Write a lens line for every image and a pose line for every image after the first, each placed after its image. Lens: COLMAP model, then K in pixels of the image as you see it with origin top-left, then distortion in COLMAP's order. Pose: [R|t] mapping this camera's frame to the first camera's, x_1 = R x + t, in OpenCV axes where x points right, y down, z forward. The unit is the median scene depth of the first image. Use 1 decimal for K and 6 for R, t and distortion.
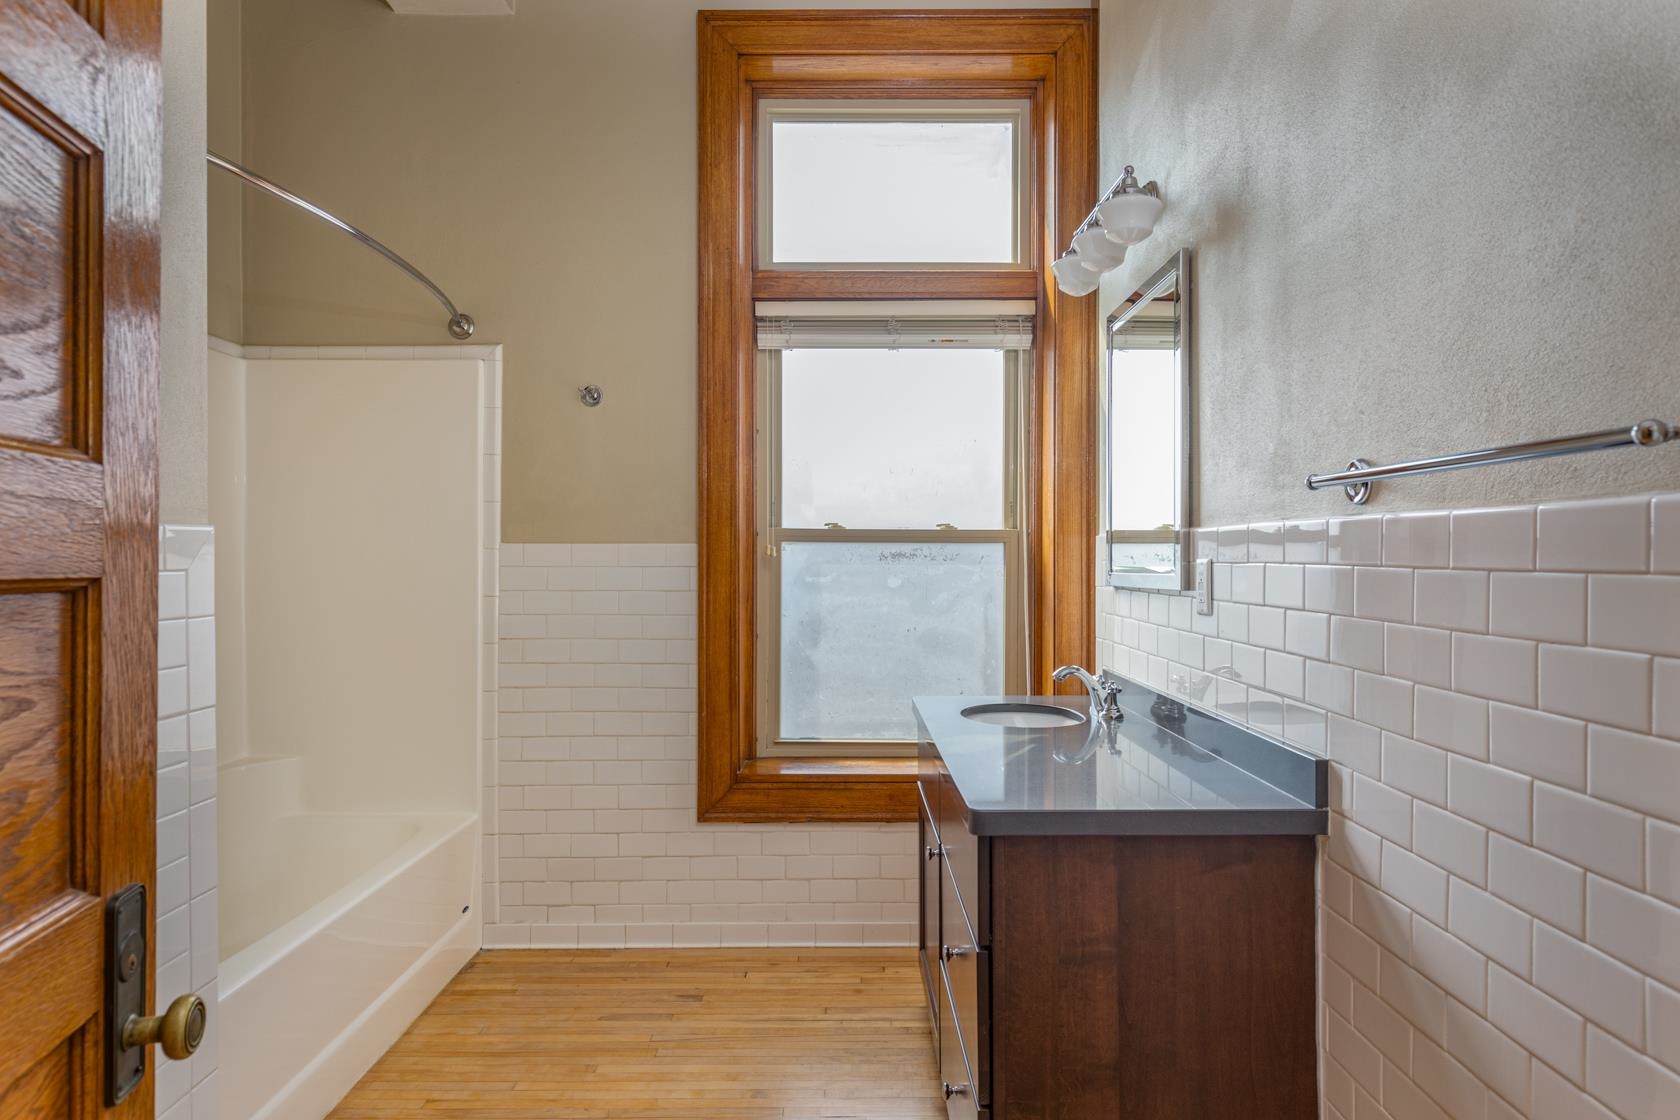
lens RADIAL K [[996.0, 0, 840.0], [0, 996.0, 560.0], [0, 0, 1]] dist [-0.001235, -0.000086]
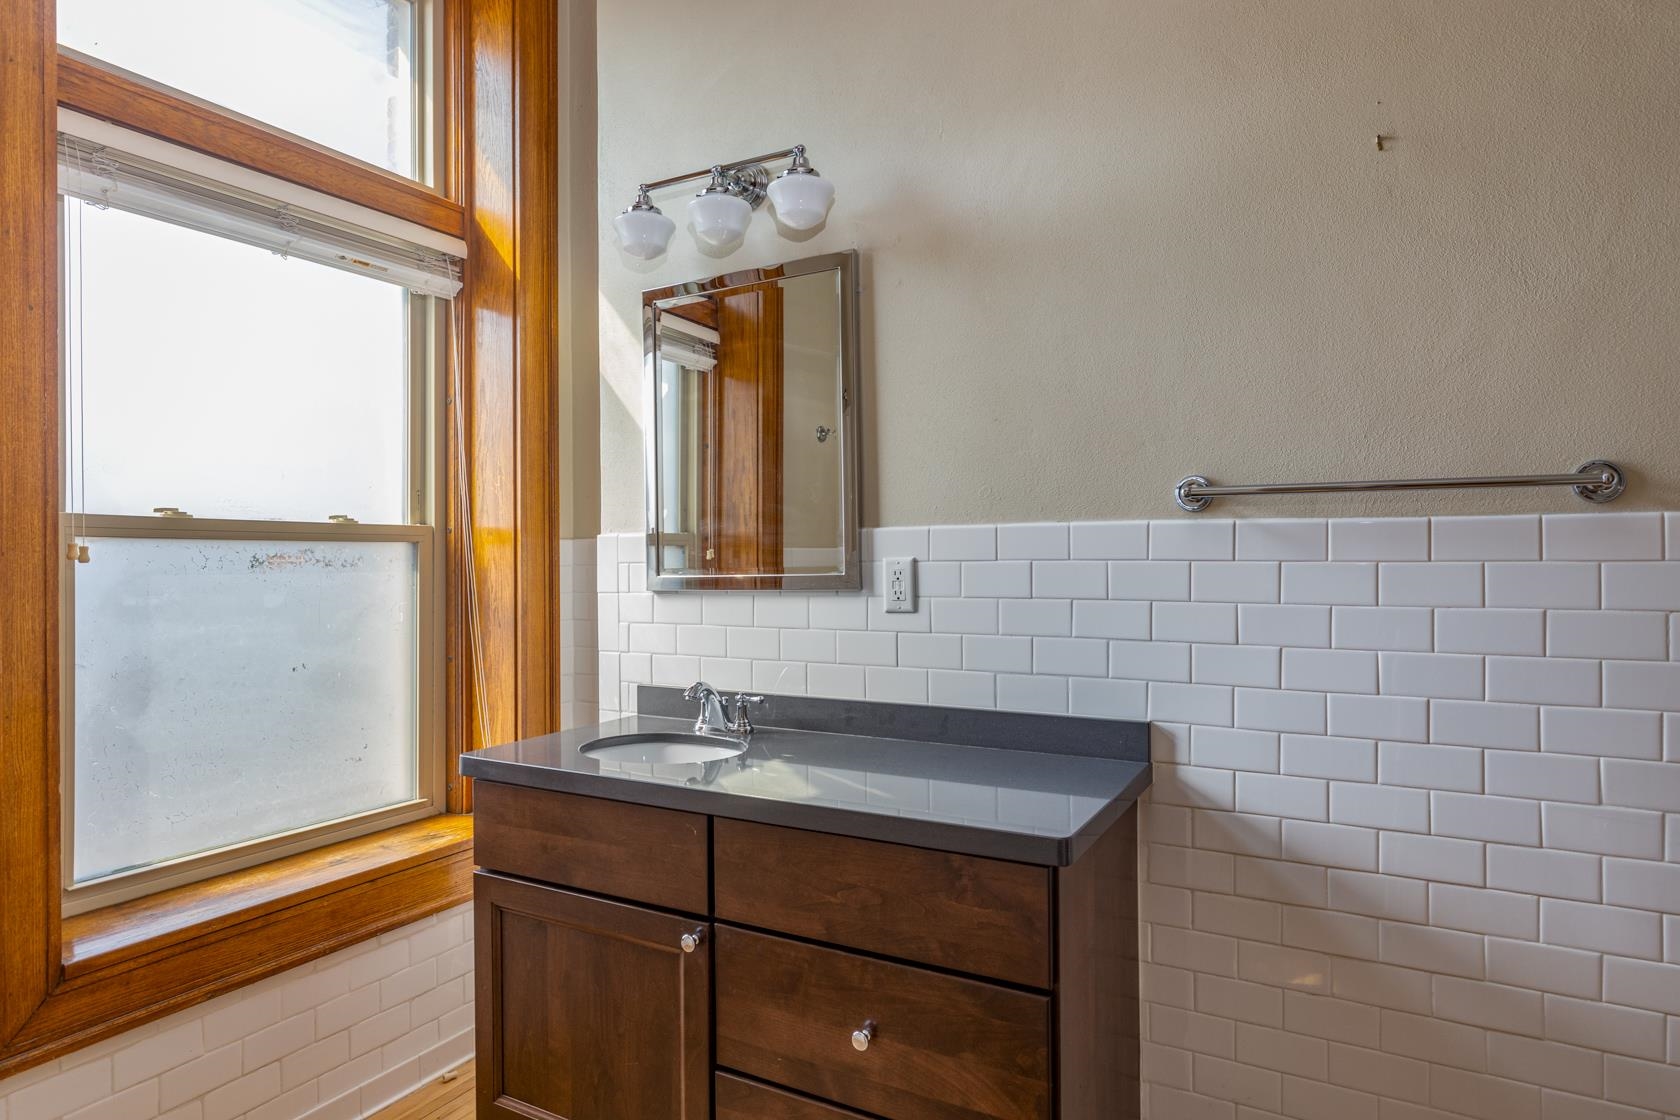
lens RADIAL K [[960.4, 0, 840.0], [0, 960.4, 560.0], [0, 0, 1]] dist [-0.004448, -0.000066]
pose [[0.484484, -0.007704, 0.874766, -0.328991], [0.011839, 0.999927, 0.002250, -0.001299], [-0.874720, 0.009266, 0.484540, 0.353416]]
